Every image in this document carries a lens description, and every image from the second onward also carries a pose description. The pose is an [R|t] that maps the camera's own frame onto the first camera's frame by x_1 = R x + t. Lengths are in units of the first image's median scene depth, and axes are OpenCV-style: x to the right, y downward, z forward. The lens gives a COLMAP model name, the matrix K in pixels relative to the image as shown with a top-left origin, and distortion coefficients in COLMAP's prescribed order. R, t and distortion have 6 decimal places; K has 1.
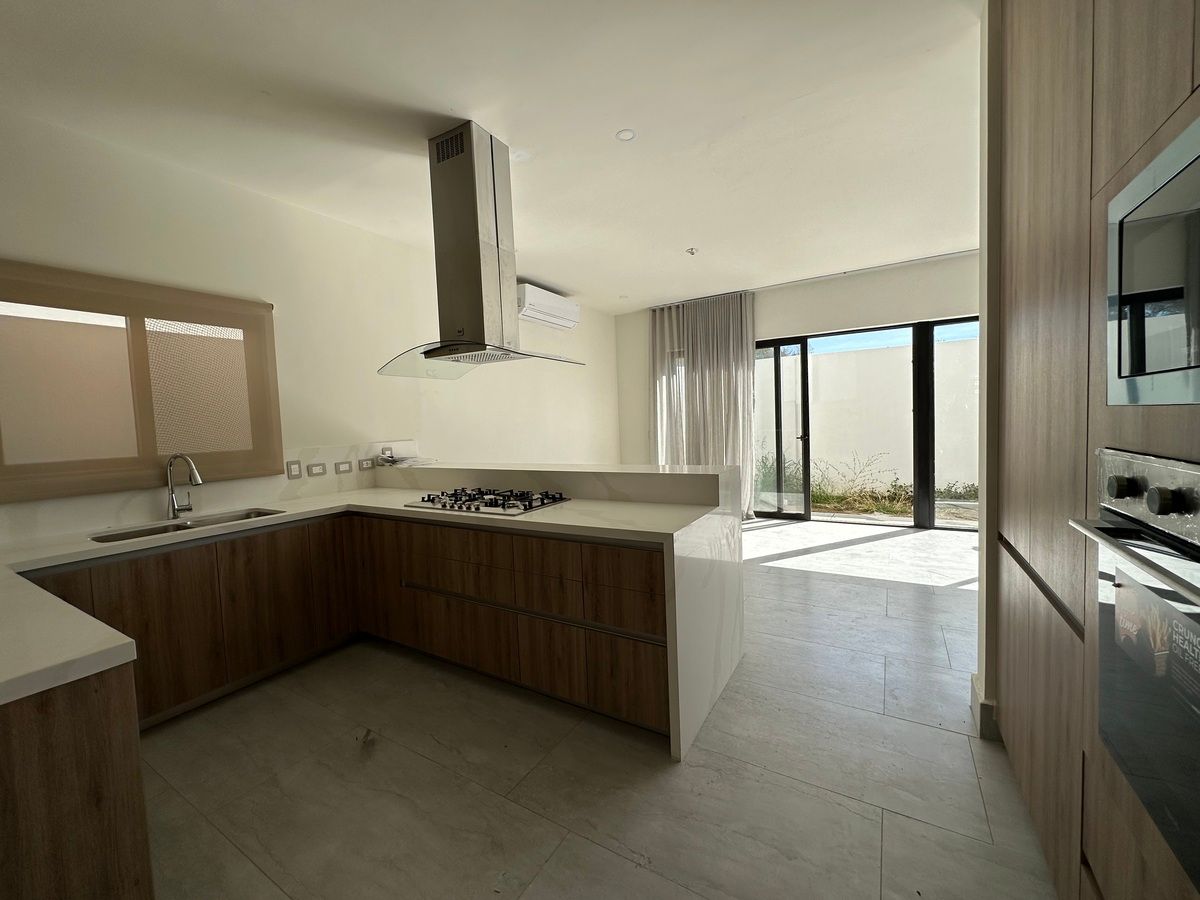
lens RADIAL K [[479.0, 0, 598.6], [0, 479.0, 447.3], [0, 0, 1]] dist [0.000943, -0.000142]
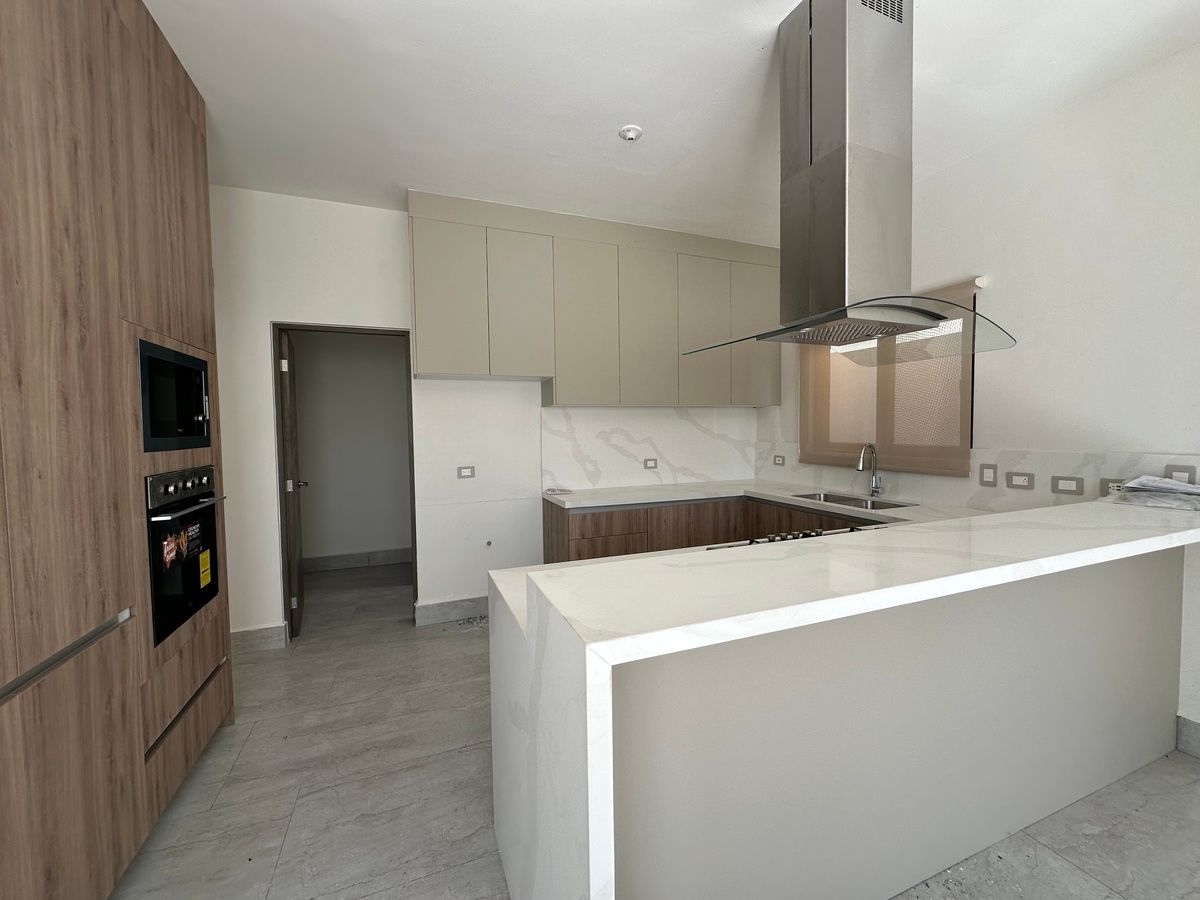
lens RADIAL K [[479.0, 0, 598.6], [0, 479.0, 447.3], [0, 0, 1]] dist [0.000943, -0.000142]
pose [[-0.605652, 0.083068, -0.791382, 0.434582], [-0.003423, 0.994255, 0.106982, -0.090445], [0.795723, 0.067502, -0.601888, 1.016350]]
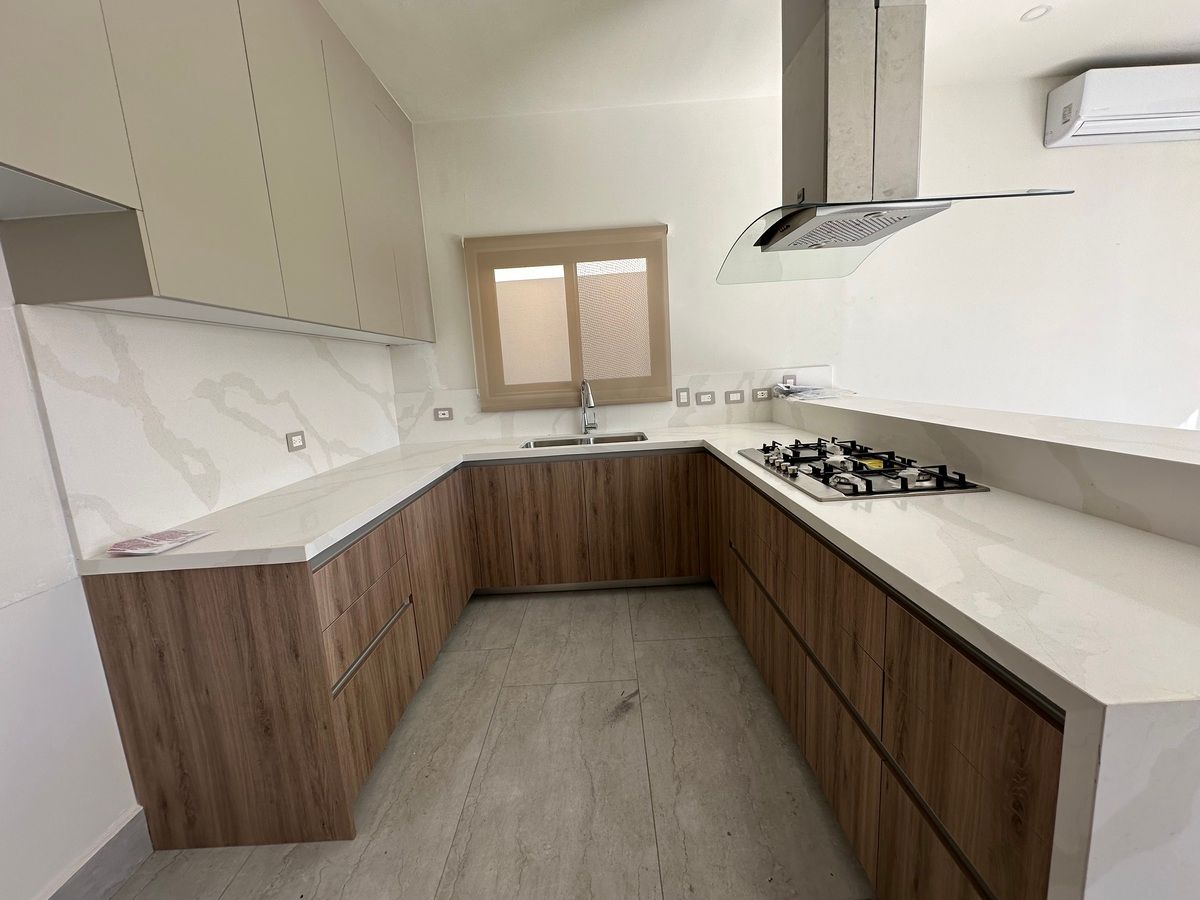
lens RADIAL K [[479.0, 0, 598.6], [0, 479.0, 447.3], [0, 0, 1]] dist [0.000943, -0.000142]
pose [[0.516579, 0.143914, -0.844059, 0.132604], [-0.005392, 0.986301, 0.164867, -0.014085], [0.856223, -0.080616, 0.510278, 0.356432]]
